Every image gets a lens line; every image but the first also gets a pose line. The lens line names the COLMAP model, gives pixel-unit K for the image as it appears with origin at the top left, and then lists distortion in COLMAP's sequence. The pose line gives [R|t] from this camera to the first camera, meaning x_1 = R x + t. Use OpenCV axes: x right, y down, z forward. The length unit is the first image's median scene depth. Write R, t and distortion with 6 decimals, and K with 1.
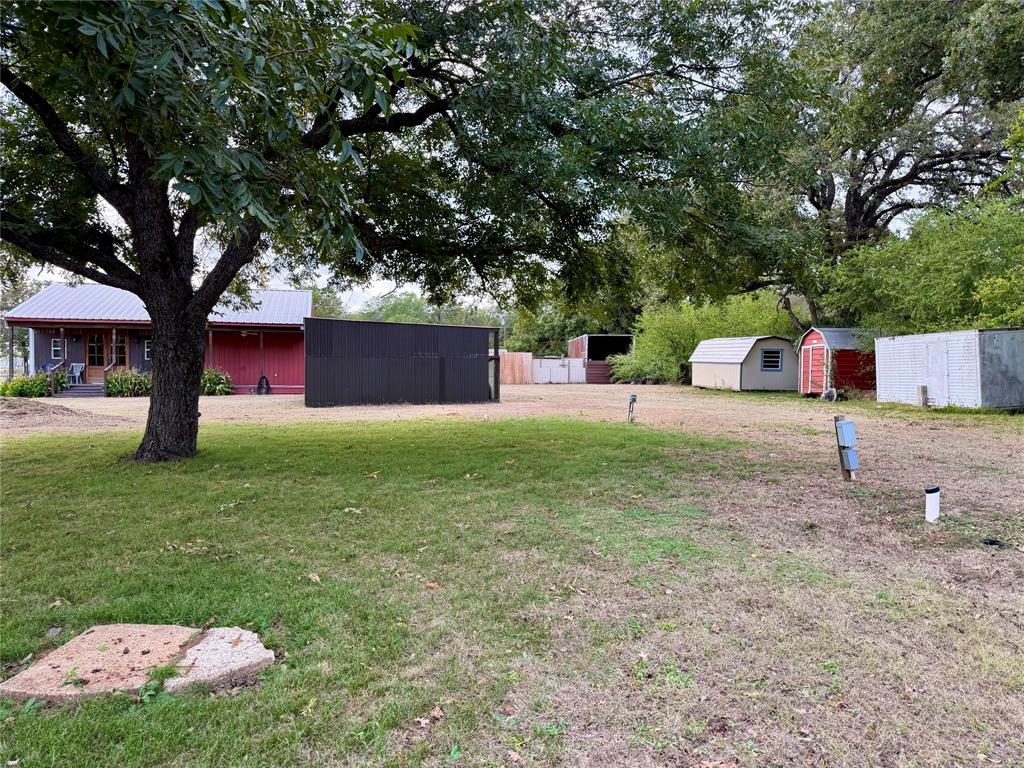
lens RADIAL K [[734.5, 0, 512.0], [0, 734.5, 384.0], [0, 0, 1]] dist [0.046278, -0.031627]
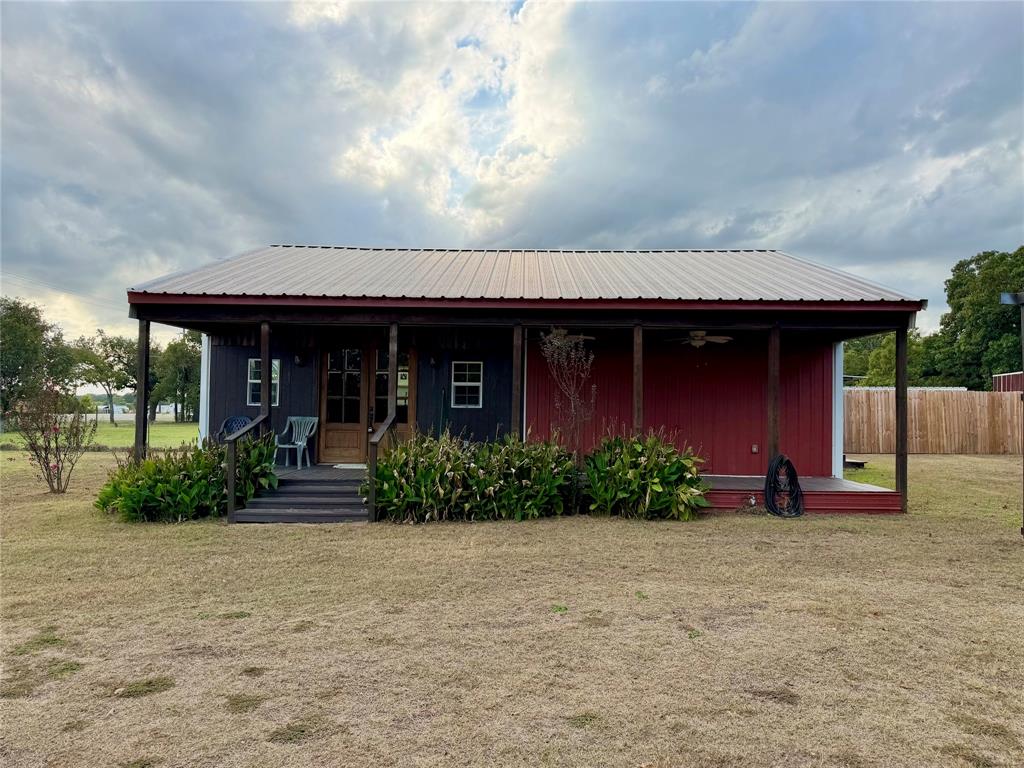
lens RADIAL K [[720.0, 0, 538.8], [0, 720.0, 382.4], [0, 0, 1]] dist [0.005800, -0.000147]
pose [[0.975766, -0.004846, -0.218762, -0.397531], [-0.009143, 0.997979, -0.062885, -0.024731], [0.218625, 0.063361, 0.973750, 0.687524]]
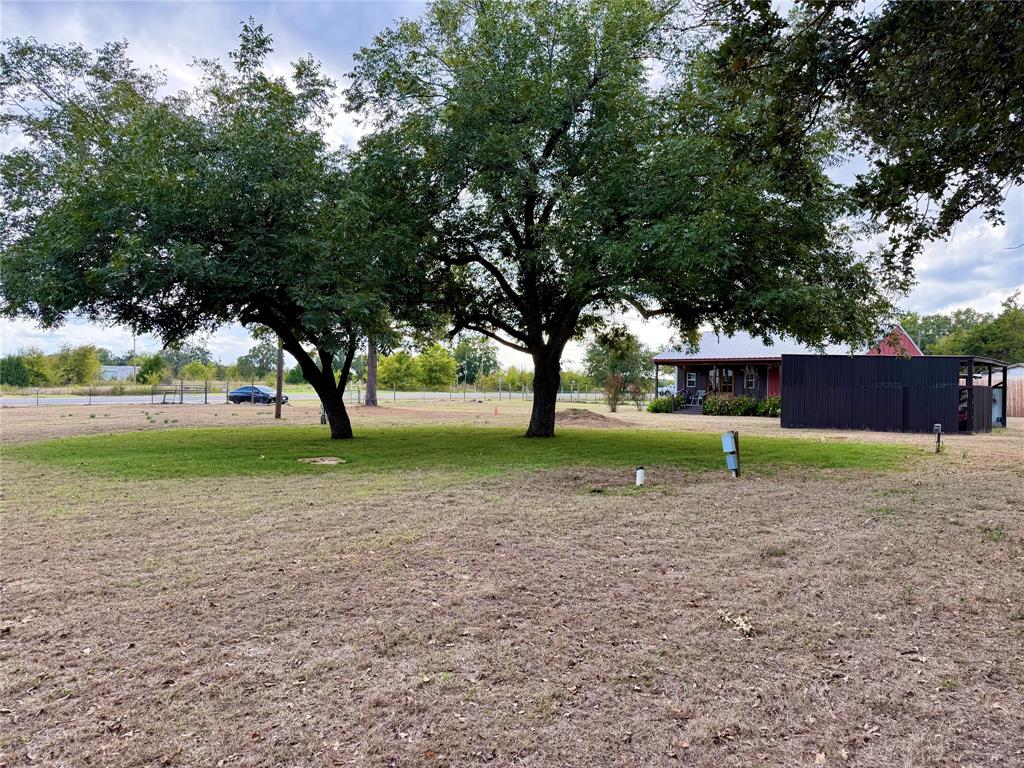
lens RADIAL K [[724.7, 0, 512.0], [0, 724.7, 384.0], [0, 0, 1]] dist [0.117199, -0.126827]
pose [[0.550053, 0.001524, -0.835128, 0.367182], [-0.032895, 0.999262, -0.019842, -0.001475], [0.834482, 0.038386, 0.549697, -0.026229]]
